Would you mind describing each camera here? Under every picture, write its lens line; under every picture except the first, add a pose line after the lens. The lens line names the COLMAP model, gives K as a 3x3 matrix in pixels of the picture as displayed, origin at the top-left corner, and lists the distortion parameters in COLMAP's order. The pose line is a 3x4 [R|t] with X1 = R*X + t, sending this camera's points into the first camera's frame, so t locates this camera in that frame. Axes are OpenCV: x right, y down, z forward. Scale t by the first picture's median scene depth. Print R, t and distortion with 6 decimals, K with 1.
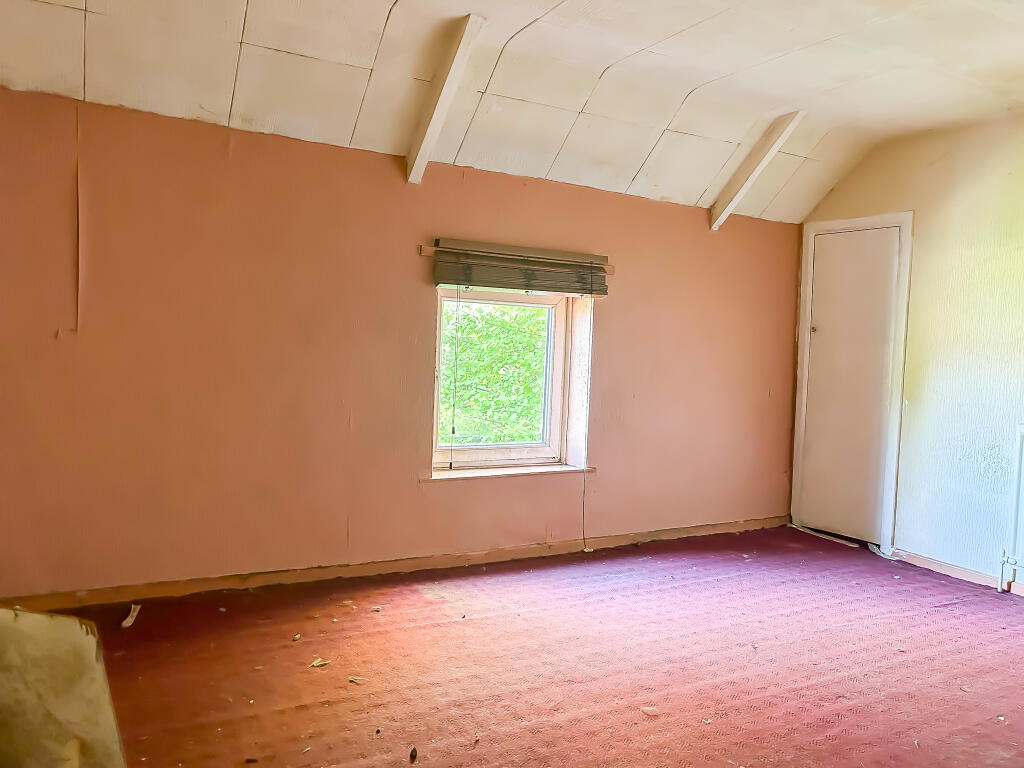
lens RADIAL K [[768.9, 0, 509.7], [0, 768.9, 383.5], [0, 0, 1]] dist [0.001210, 0.001128]
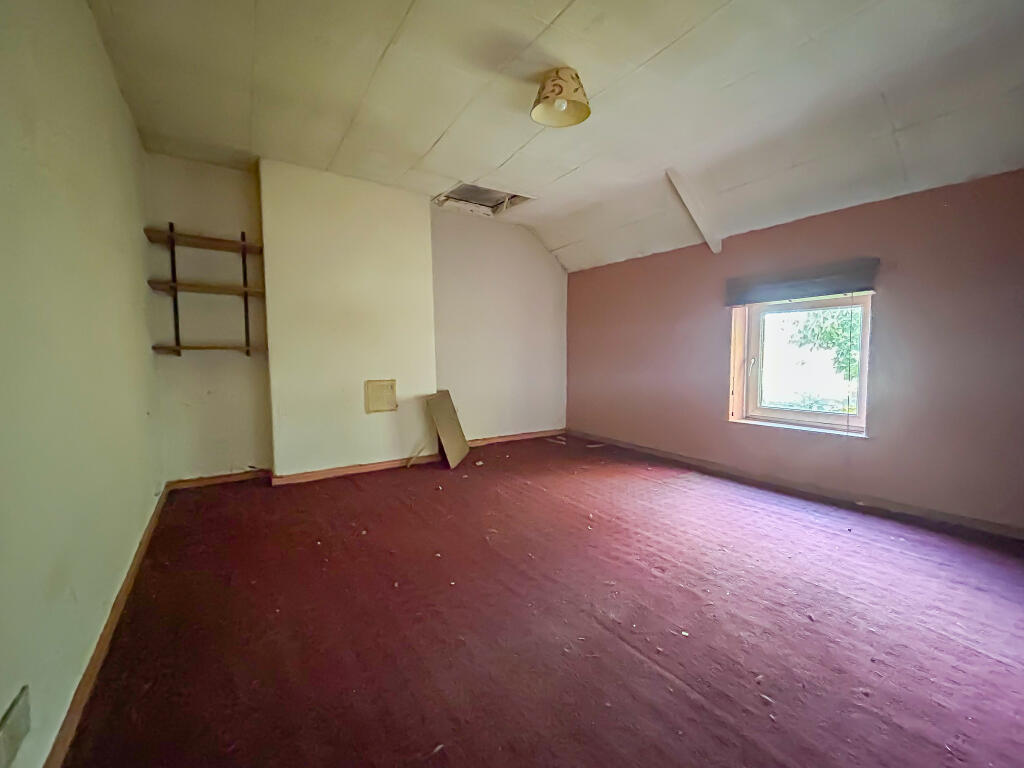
lens RADIAL K [[416.5, 0, 508.0], [0, 416.5, 380.2], [0, 0, 1]] dist [-0.003693, 0.001460]
pose [[0.095606, 0.025893, -0.995082, 0.808802], [-0.039530, 0.998972, 0.022196, 0.033531], [0.994634, 0.037214, 0.096531, 0.432800]]
